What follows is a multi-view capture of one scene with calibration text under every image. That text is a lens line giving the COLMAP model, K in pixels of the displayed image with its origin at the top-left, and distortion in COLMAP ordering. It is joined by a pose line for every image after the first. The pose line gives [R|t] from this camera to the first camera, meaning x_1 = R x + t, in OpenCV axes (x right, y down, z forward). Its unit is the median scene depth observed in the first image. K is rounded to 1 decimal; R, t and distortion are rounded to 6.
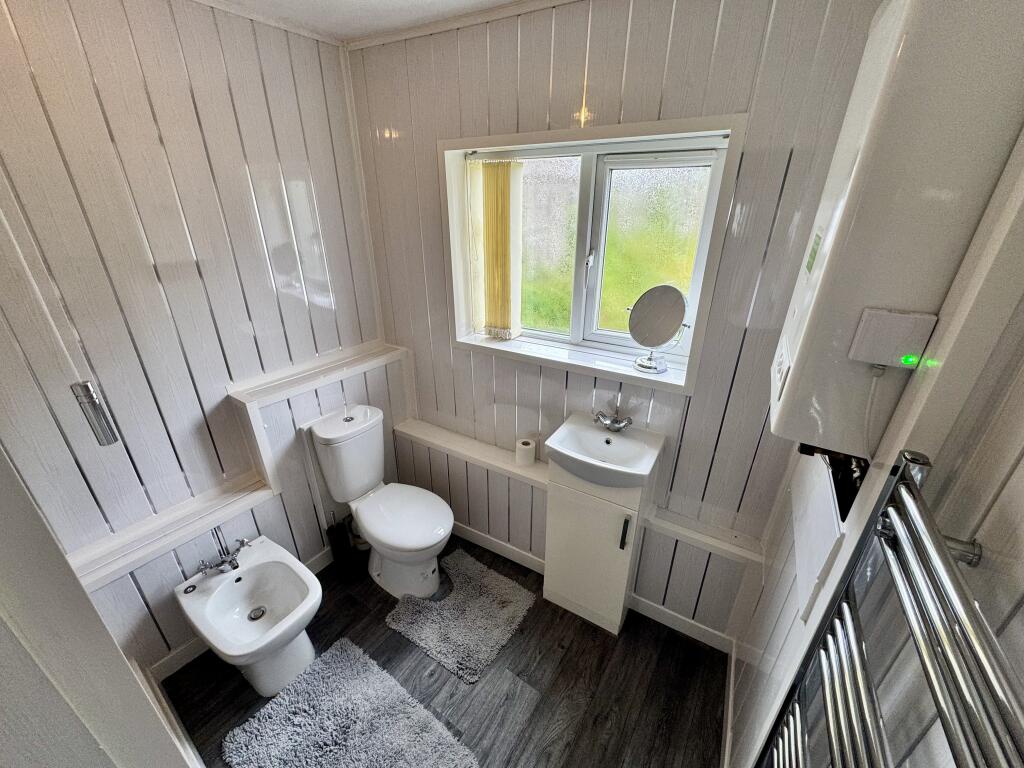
lens RADIAL K [[410.6, 0, 513.5], [0, 410.6, 384.9], [0, 0, 1]] dist [-0.002539, -0.000281]
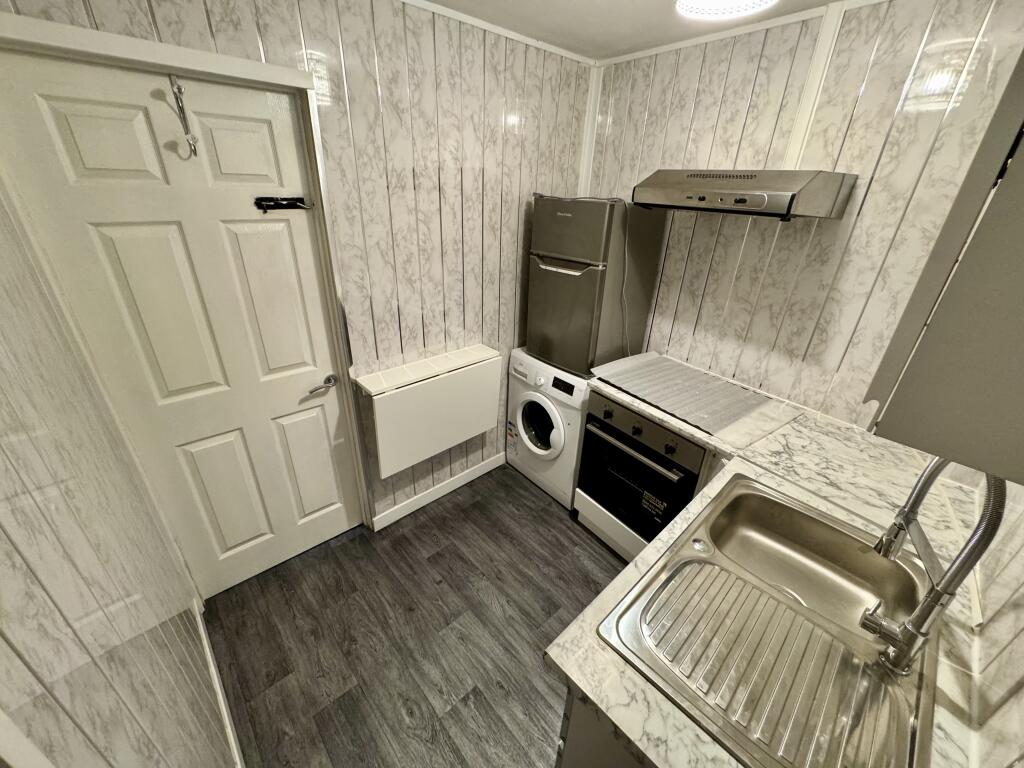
lens RADIAL K [[410.6, 0, 513.5], [0, 410.6, 384.9], [0, 0, 1]] dist [-0.002539, -0.000281]
pose [[0.244441, -0.424438, 0.871838, -0.646310], [0.362680, 0.873873, 0.323743, -0.144096], [-0.899284, 0.237062, 0.367545, 0.297313]]
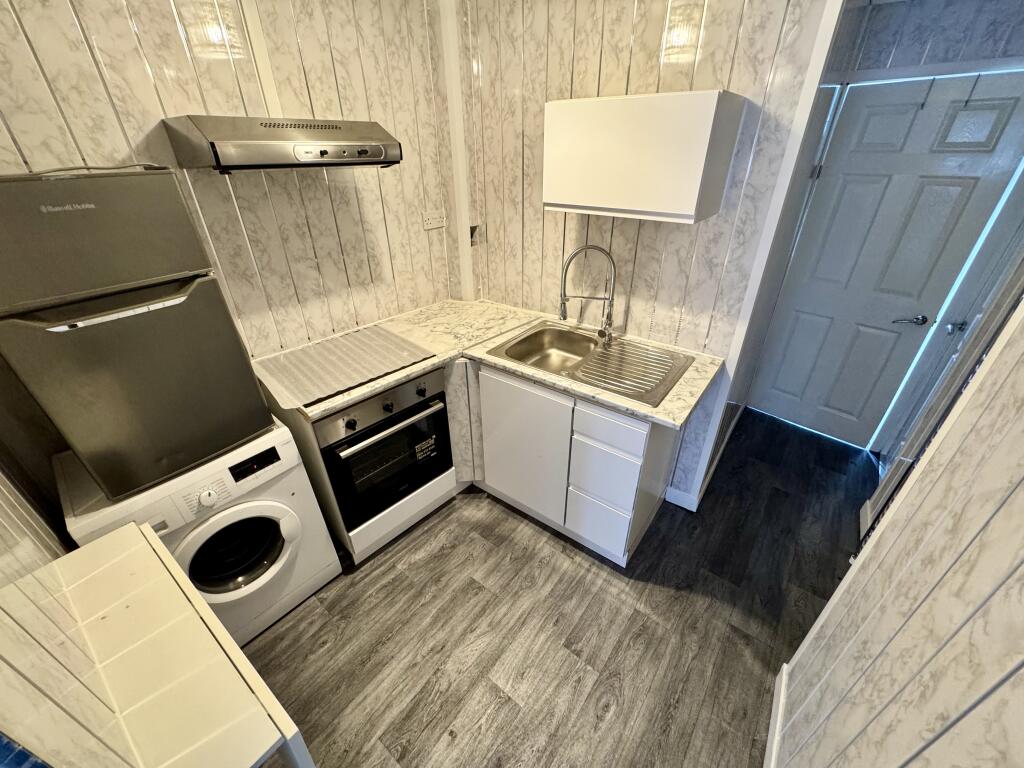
lens RADIAL K [[410.6, 0, 513.5], [0, 410.6, 384.9], [0, 0, 1]] dist [-0.002539, -0.000281]
pose [[-0.997177, -0.037838, 0.064851, -0.030784], [0.030711, 0.582613, 0.812169, -0.445388], [-0.068514, 0.811868, -0.579807, 0.989460]]
